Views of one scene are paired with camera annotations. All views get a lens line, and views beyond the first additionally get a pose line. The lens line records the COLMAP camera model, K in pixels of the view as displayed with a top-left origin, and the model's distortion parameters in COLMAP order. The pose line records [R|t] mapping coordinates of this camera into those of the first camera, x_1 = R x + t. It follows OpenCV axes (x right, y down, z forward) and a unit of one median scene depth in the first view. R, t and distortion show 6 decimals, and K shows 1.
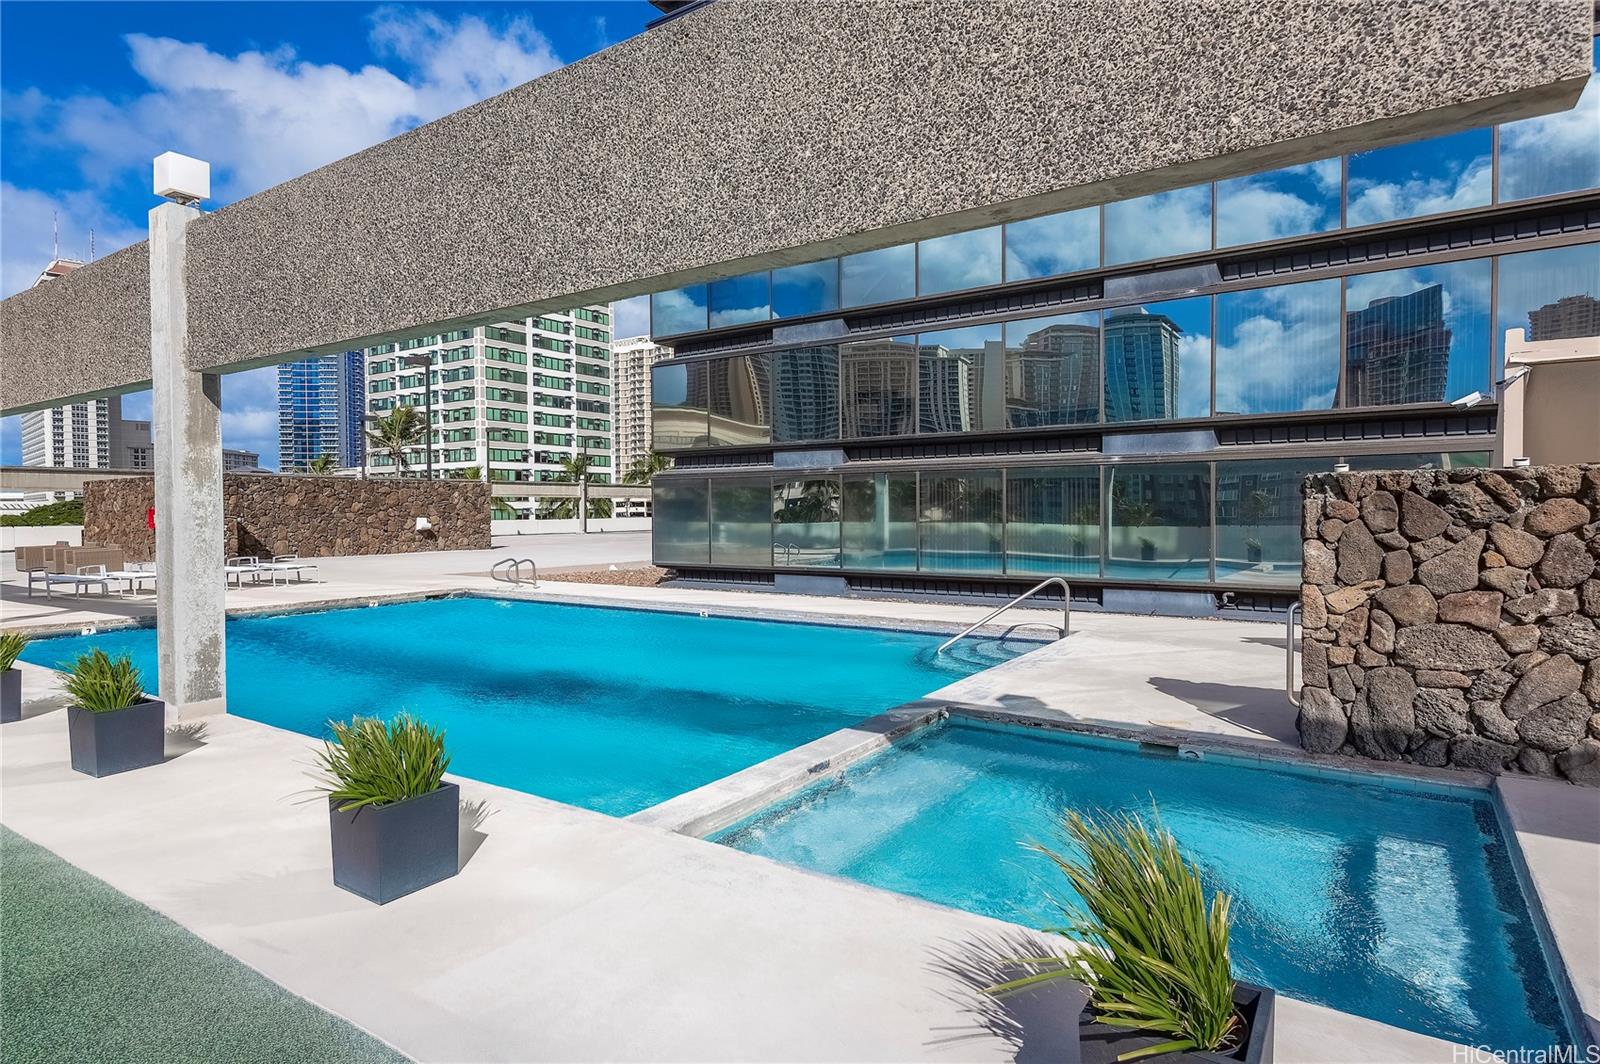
lens RADIAL K [[874.5, 0, 800.0], [0, 874.5, 532.0], [0, 0, 1]] dist [0.001392, 0.000311]
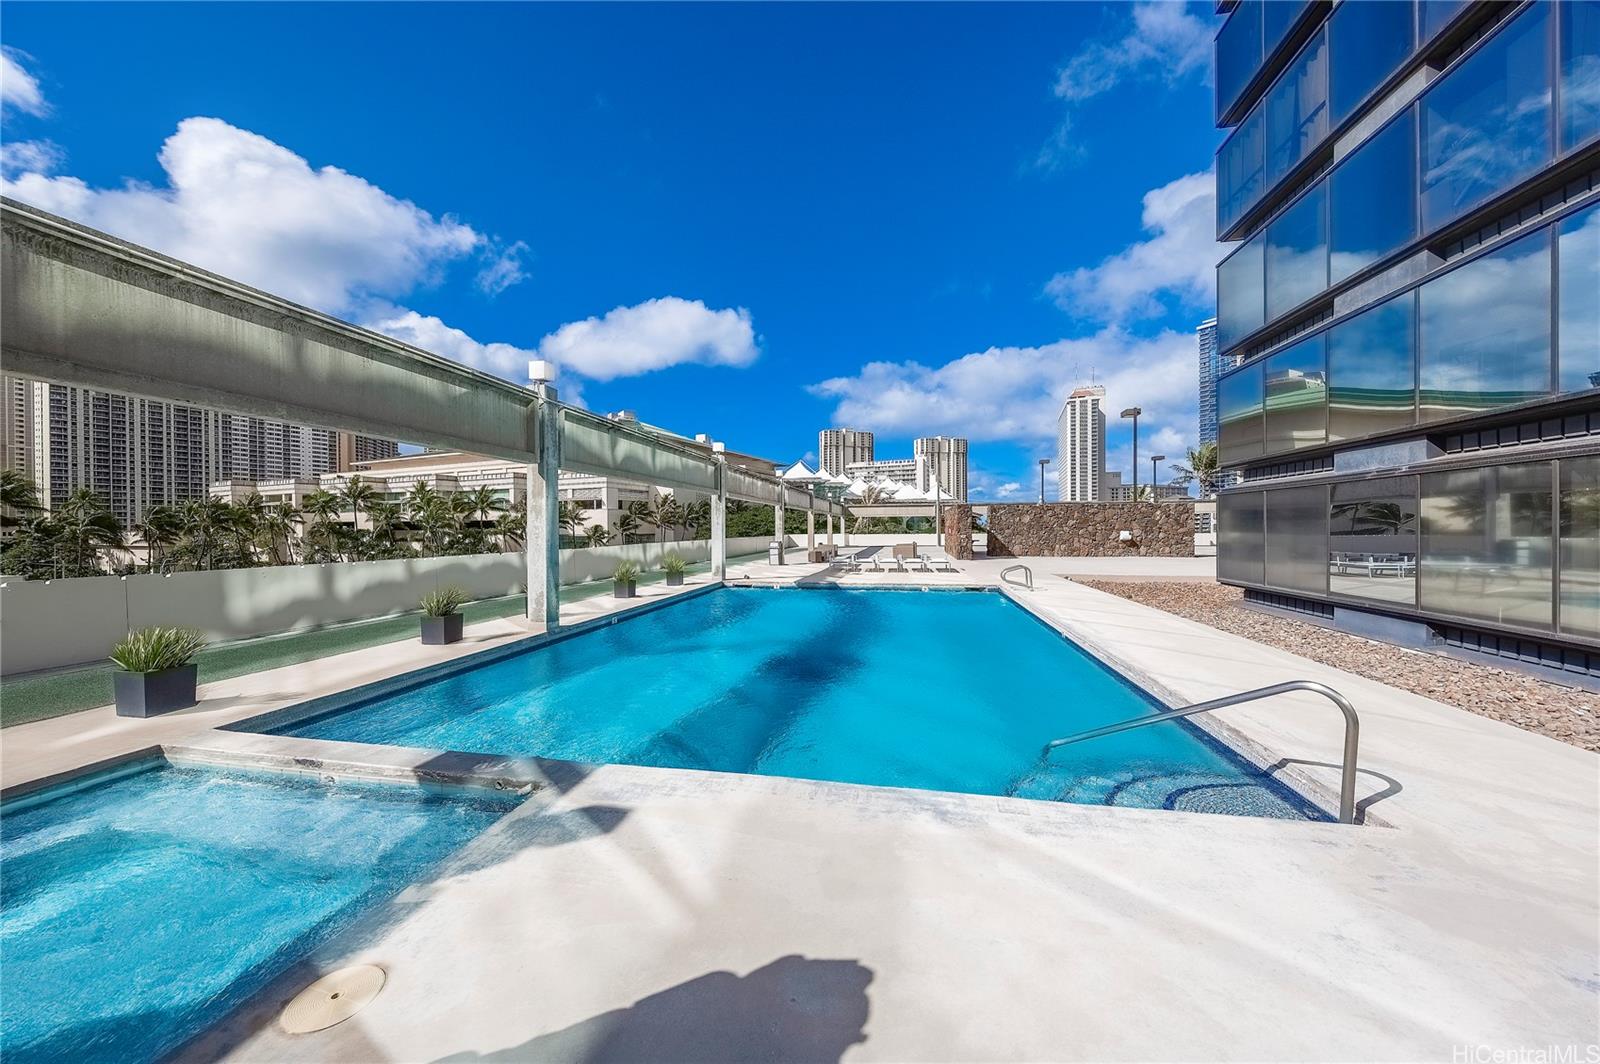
lens RADIAL K [[553.7, 0, 800.0], [0, 553.7, 532.0], [0, 0, 1]] dist [0.000795, 0.000046]
pose [[0.380289, 0.009247, -0.924822, 0.183458], [-0.018733, 0.999822, 0.002294, -0.008468], [0.924678, 0.016452, 0.380394, 0.260404]]
